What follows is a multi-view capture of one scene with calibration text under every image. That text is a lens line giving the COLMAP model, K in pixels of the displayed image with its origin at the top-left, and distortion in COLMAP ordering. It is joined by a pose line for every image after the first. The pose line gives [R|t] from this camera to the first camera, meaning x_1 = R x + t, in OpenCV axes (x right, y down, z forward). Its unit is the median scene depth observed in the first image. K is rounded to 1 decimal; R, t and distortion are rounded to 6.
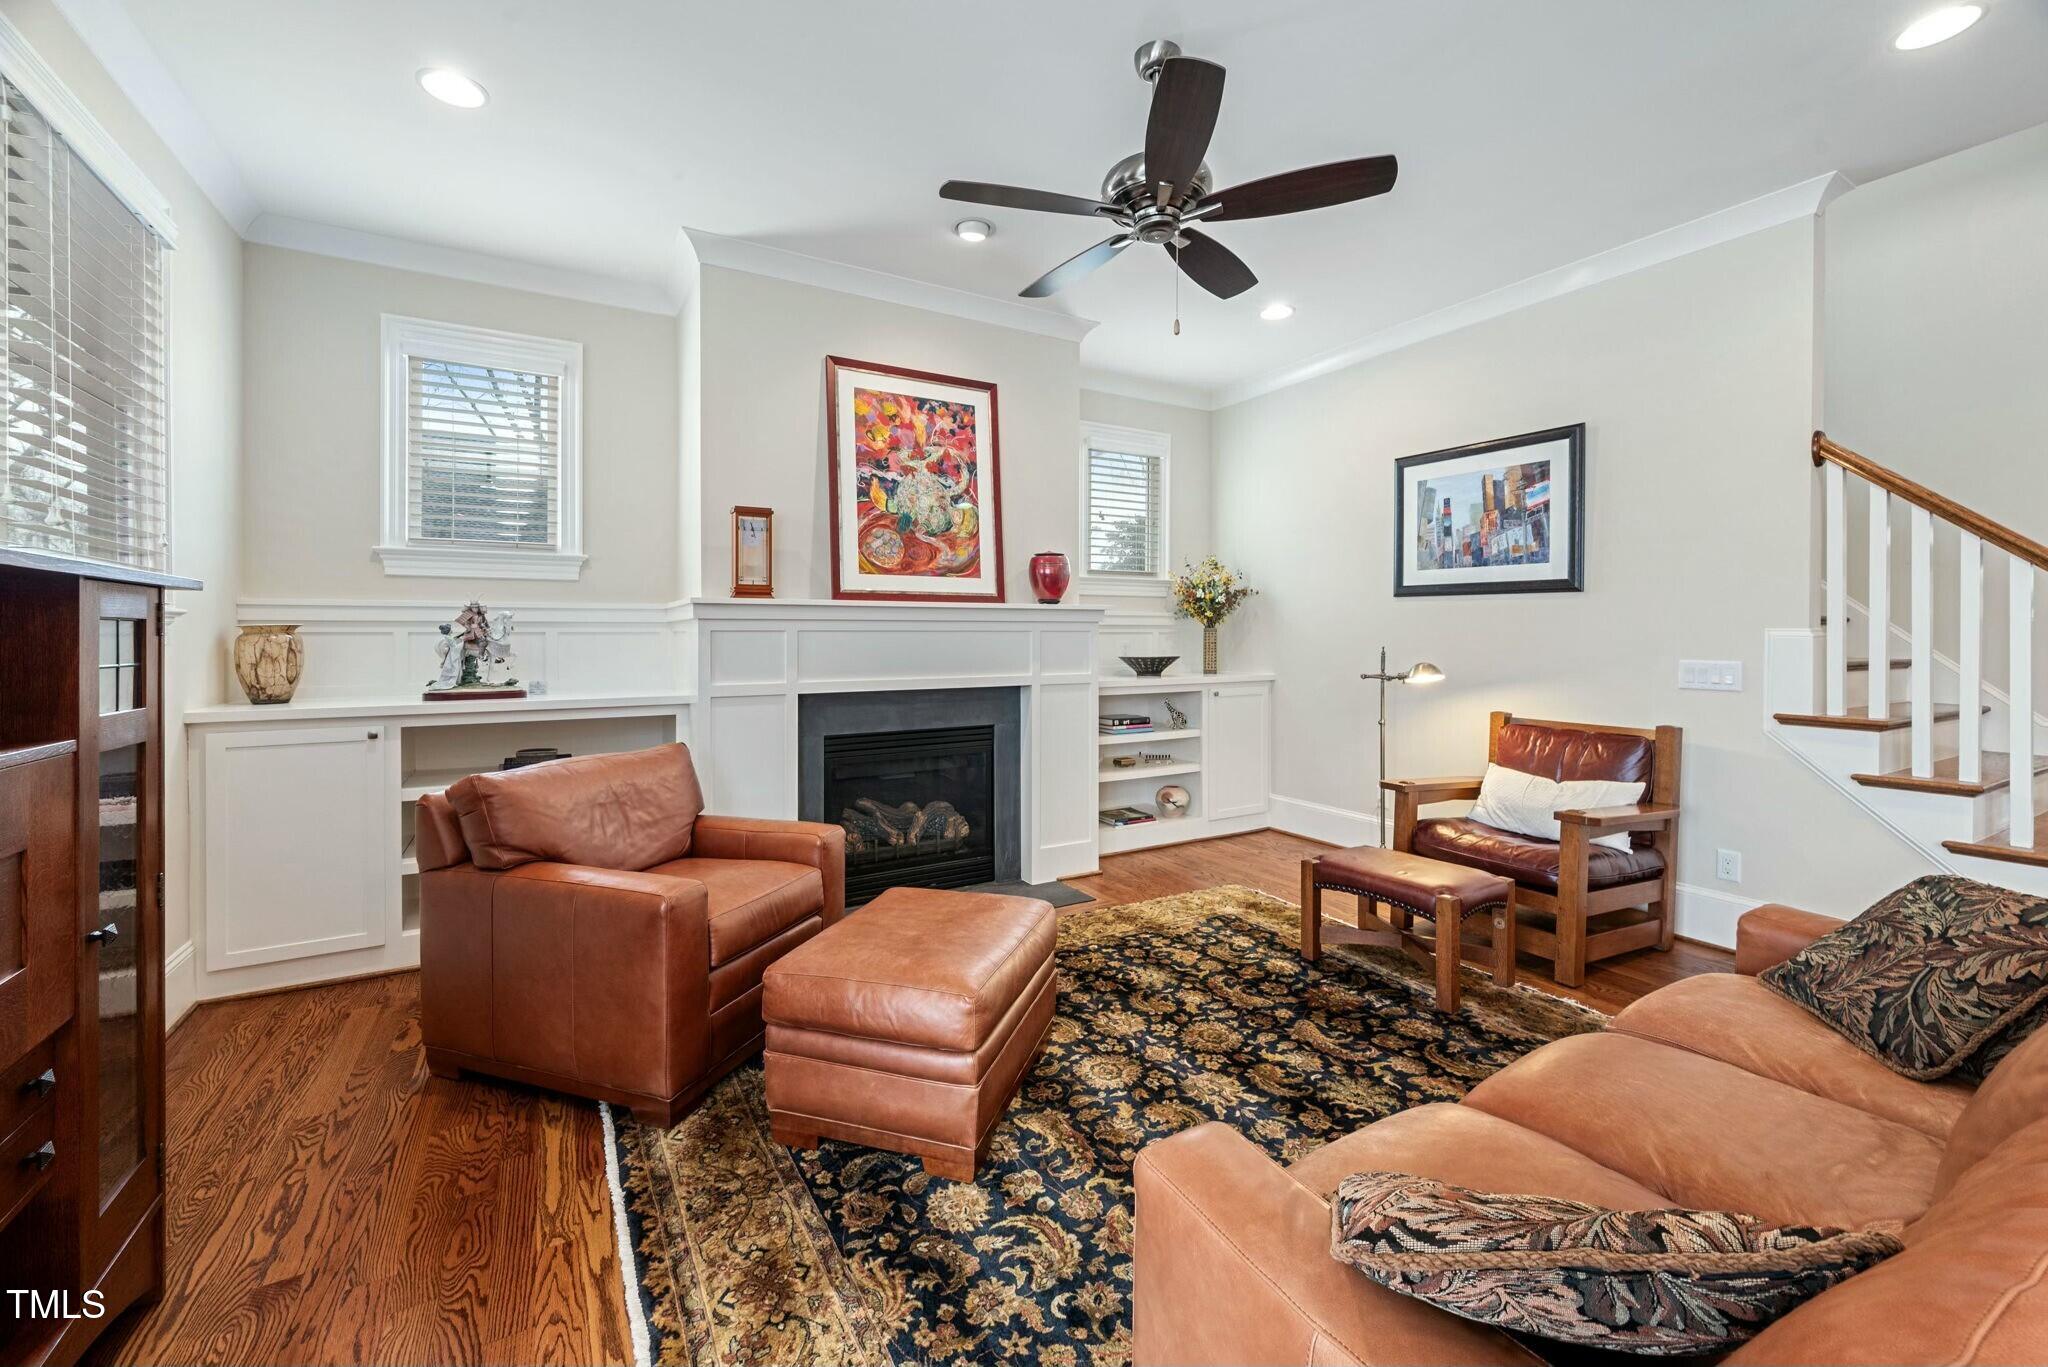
lens RADIAL K [[817.8, 0, 1053.2], [0, 817.8, 640.1], [0, 0, 1]] dist [0.000182, -0.001302]
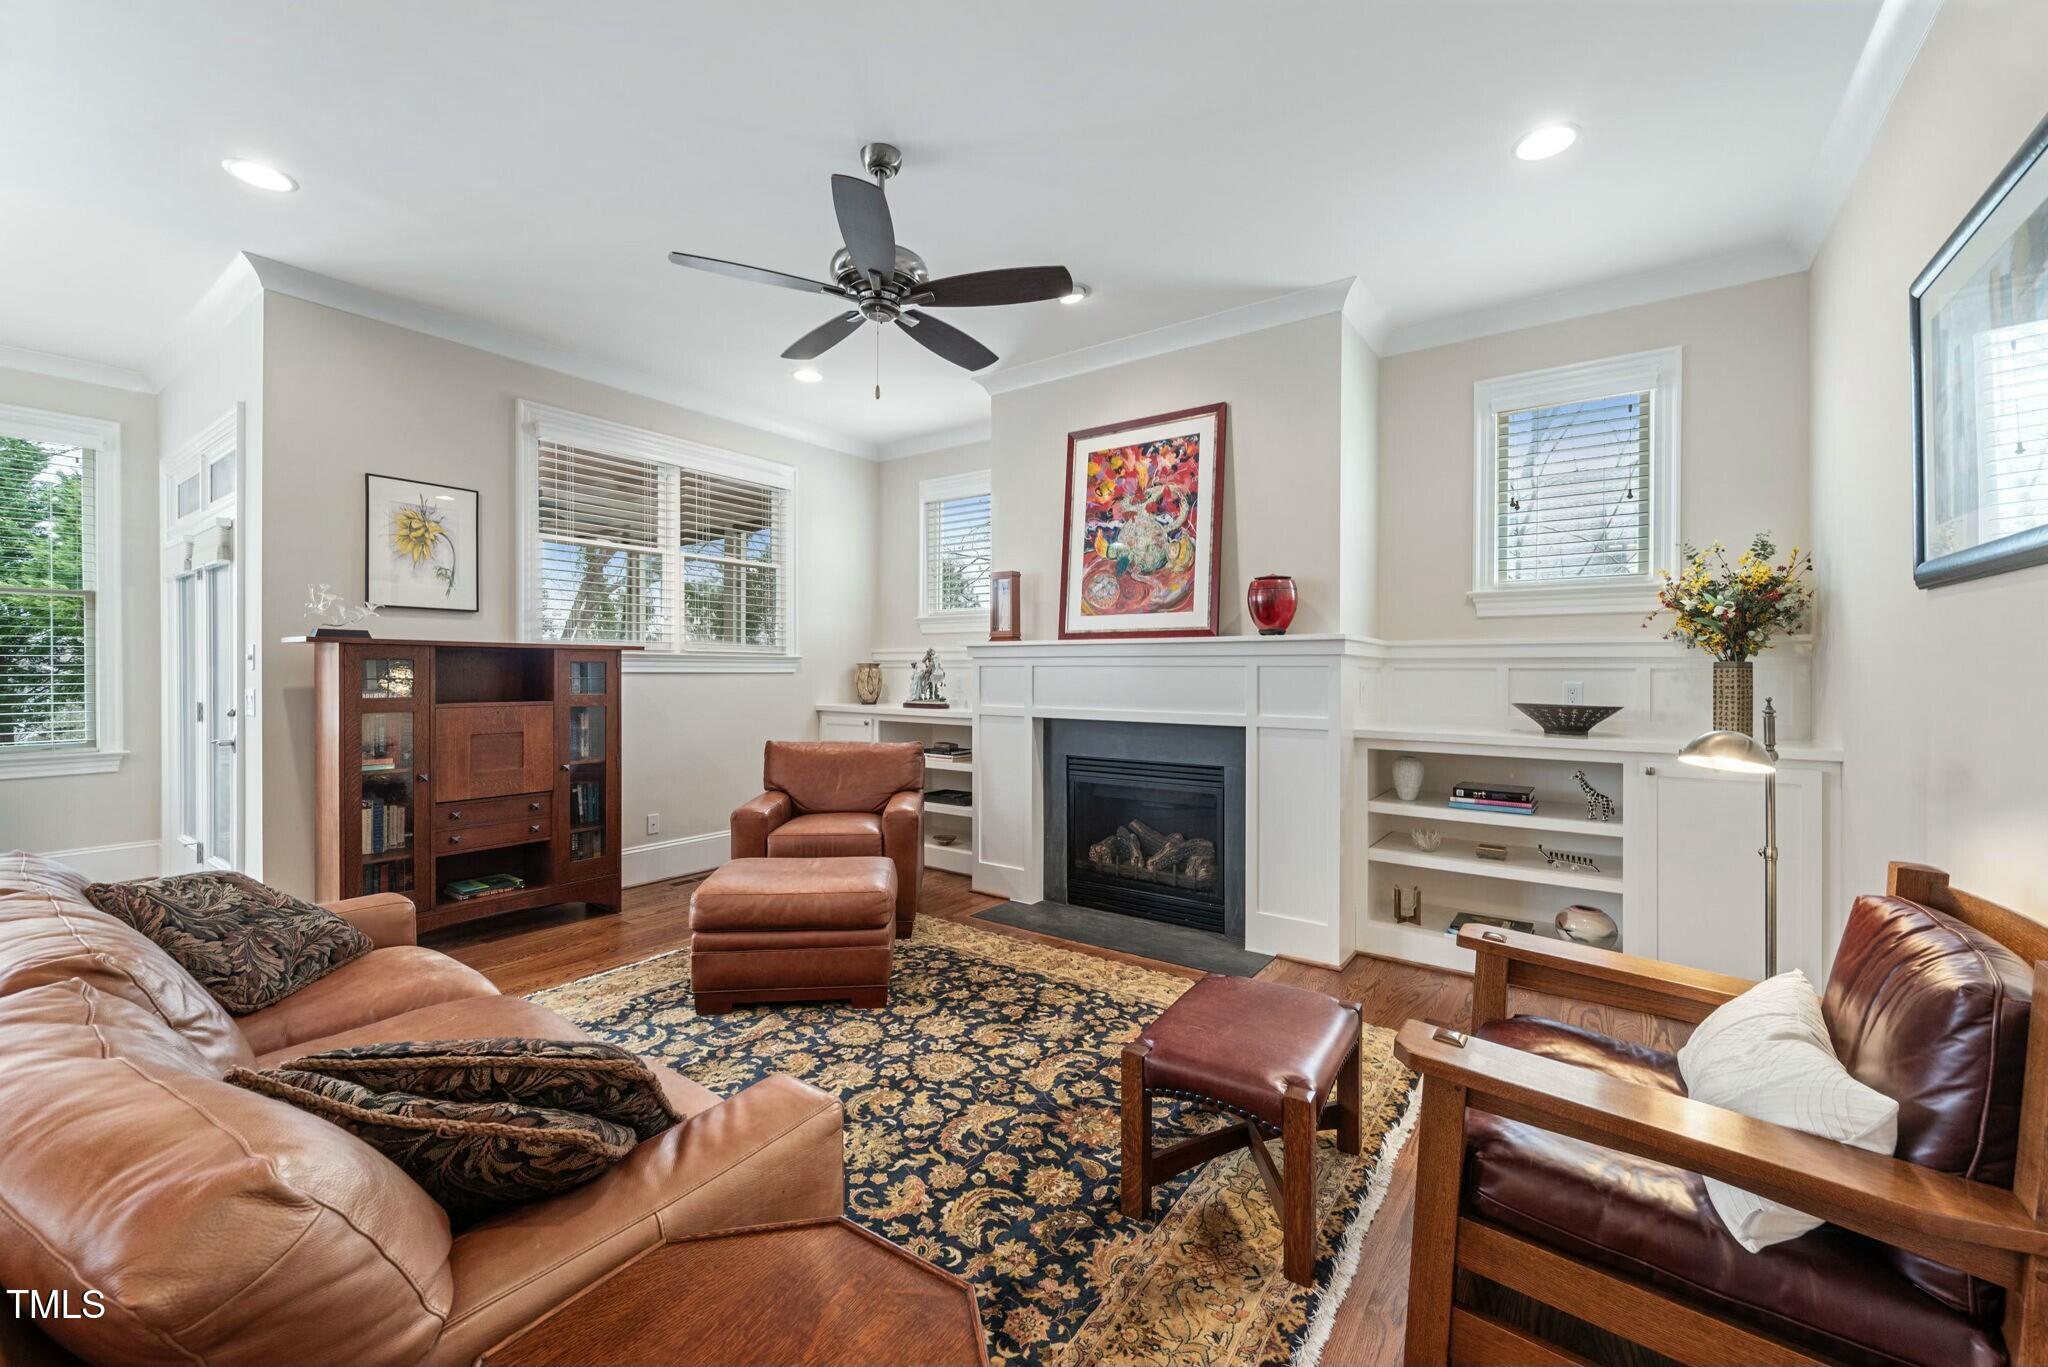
lens RADIAL K [[817.8, 0, 996.5], [0, 817.8, 673.5], [0, 0, 1]] dist [0.000182, -0.001302]
pose [[0.390696, 0.007438, -0.920490, 0.850896], [-0.010615, 0.999937, 0.003575, -0.004486], [0.920459, 0.008374, 0.390750, 0.489910]]
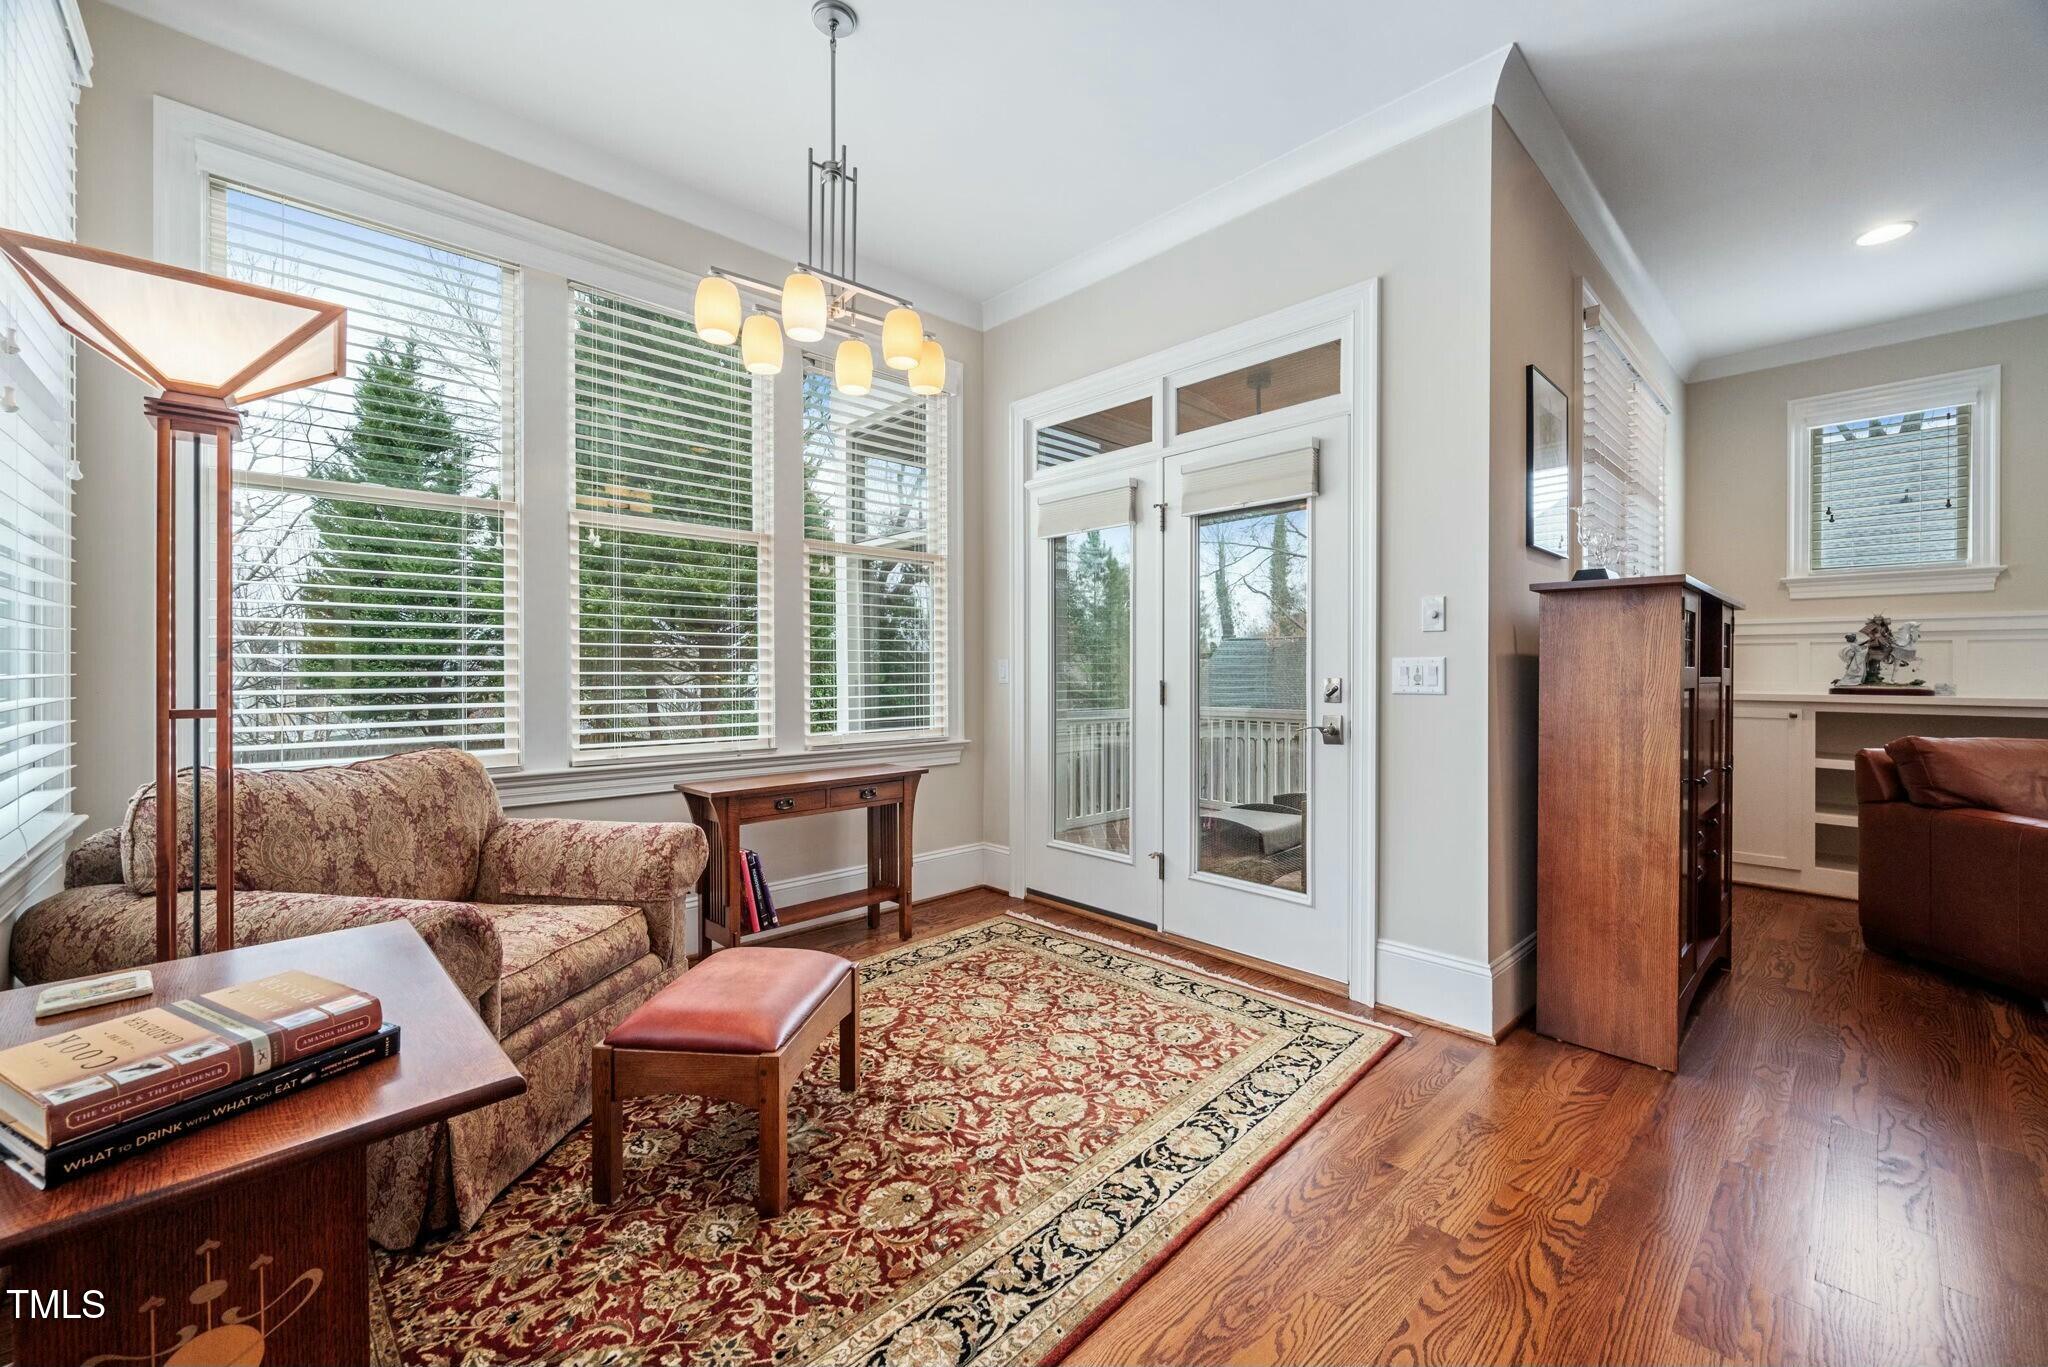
lens RADIAL K [[796.6, 0, 1004.6], [0, 796.6, 670.2], [0, 0, 1]] dist [-0.001495, -0.000355]
pose [[0.184171, 0.002807, -0.982890, 0.213728], [-0.006465, 0.999978, 0.001645, 0.040853], [0.982873, 0.006052, 0.184185, -0.492853]]
